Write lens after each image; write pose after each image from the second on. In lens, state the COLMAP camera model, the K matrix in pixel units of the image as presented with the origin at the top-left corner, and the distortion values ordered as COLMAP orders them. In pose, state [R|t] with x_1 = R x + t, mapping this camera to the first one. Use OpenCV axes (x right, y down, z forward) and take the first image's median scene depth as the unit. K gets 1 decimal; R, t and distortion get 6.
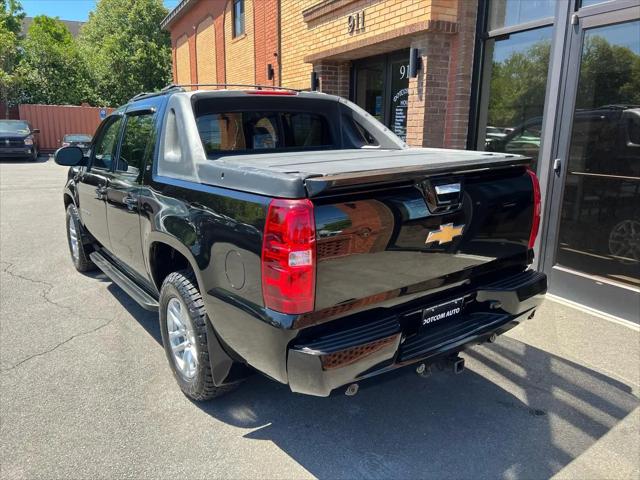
lens RADIAL K [[474.9, 0, 321.7], [0, 474.9, 239.3], [0, 0, 1]] dist [0.049193, -0.058085]
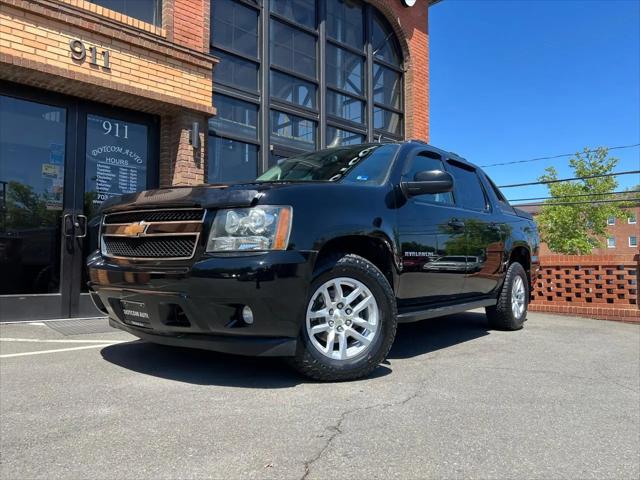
lens RADIAL K [[476.7, 0, 318.4], [0, 476.7, 241.2], [0, 0, 1]] dist [0.040339, -0.049583]
pose [[-0.262115, 0.048558, 0.963814, -0.862038], [0.214244, 0.976738, 0.009056, -0.064774], [-0.940954, 0.208865, -0.266421, 0.969804]]
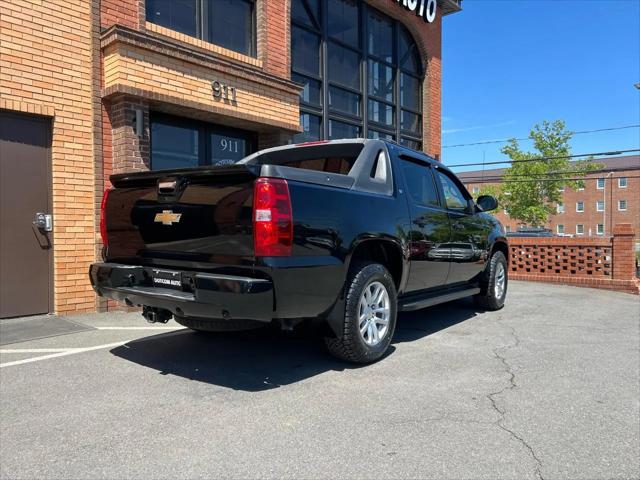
lens RADIAL K [[474.9, 0, 321.7], [0, 474.9, 239.3], [0, 0, 1]] dist [0.049193, -0.058085]
pose [[-0.346843, -0.018476, 0.937741, -1.058492], [0.214063, 0.971859, 0.098323, -0.203852], [-0.913169, 0.234838, -0.333127, 1.301906]]
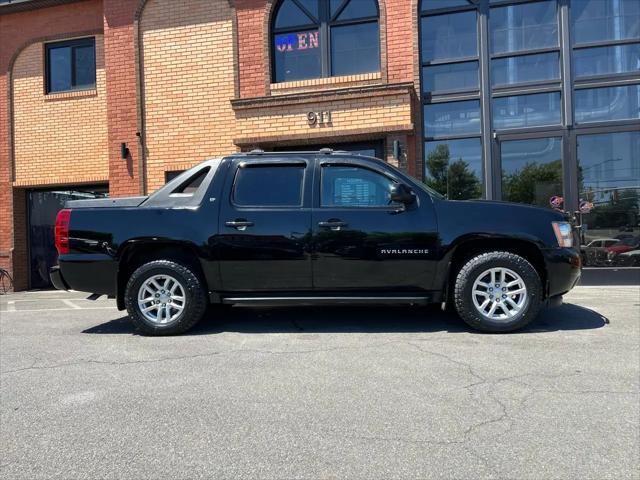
lens RADIAL K [[483.5, 0, 327.7], [0, 483.5, 237.2], [0, 0, 1]] dist [0.046034, -0.060872]
pose [[0.633450, -0.018797, 0.773556, -0.962453], [0.211664, 0.965785, -0.149859, 0.051214], [-0.744271, 0.258662, 0.615755, 0.292099]]
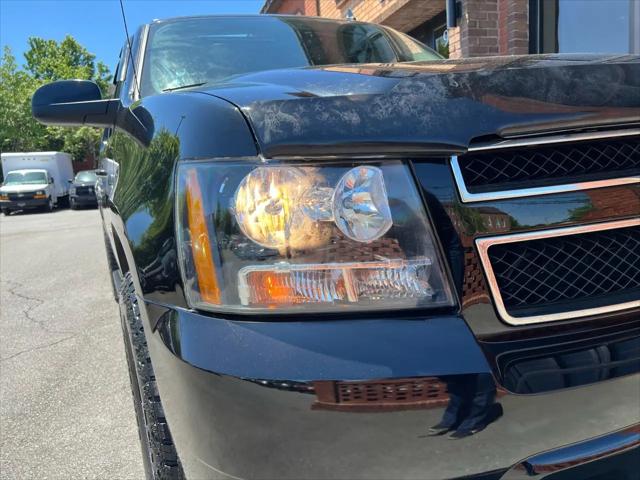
lens RADIAL K [[483.5, 0, 327.7], [0, 483.5, 237.2], [0, 0, 1]] dist [0.046034, -0.060872]
pose [[0.985999, -0.053645, -0.157890, 0.086070], [0.039367, 0.994961, -0.092209, 0.069228], [0.162041, 0.084703, 0.983142, 0.175287]]
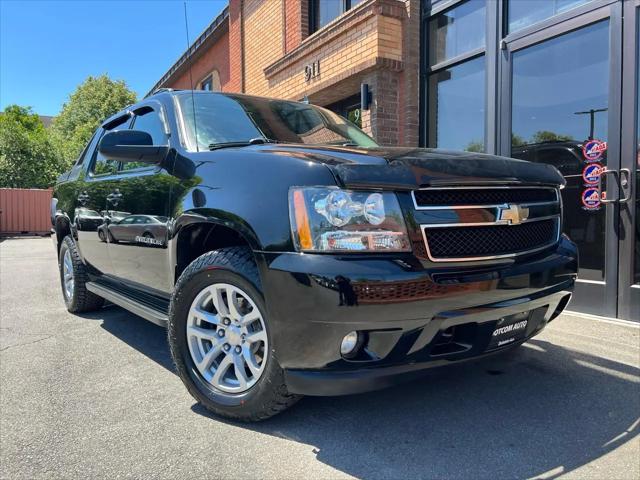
lens RADIAL K [[477.1, 0, 324.8], [0, 477.1, 240.1], [0, 0, 1]] dist [0.044159, -0.051423]
pose [[0.997575, -0.019877, 0.066702, 0.021422], [0.031608, 0.983208, -0.179728, 0.123138], [-0.062010, 0.181401, 0.981452, 0.007196]]
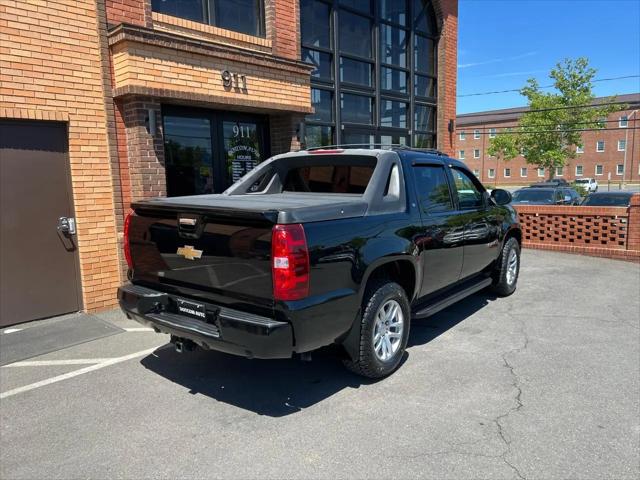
lens RADIAL K [[474.9, 0, 321.7], [0, 474.9, 239.3], [0, 0, 1]] dist [0.049193, -0.058085]
pose [[-0.322204, -0.122284, 0.938739, -1.068901], [0.235992, 0.949941, 0.204743, -0.308427], [-0.916784, 0.287504, -0.277217, 1.283028]]
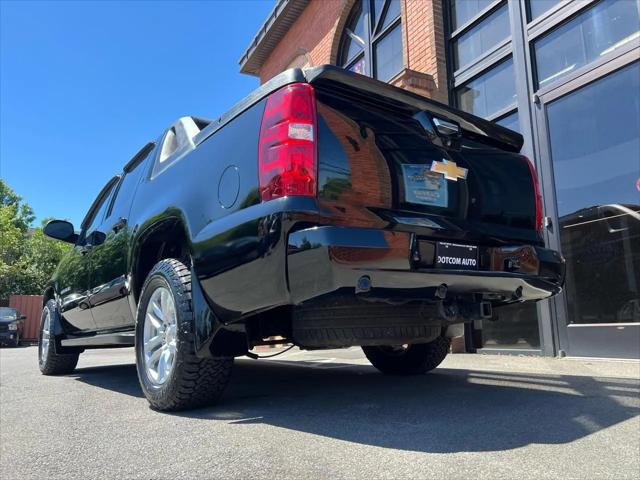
lens RADIAL K [[477.1, 0, 327.6], [0, 477.1, 242.3], [0, 0, 1]] dist [0.047156, -0.062423]
pose [[0.999060, -0.023142, 0.036651, -0.010458], [0.035799, 0.917285, -0.396618, 0.202527], [-0.024441, 0.397558, 0.917252, 0.070288]]
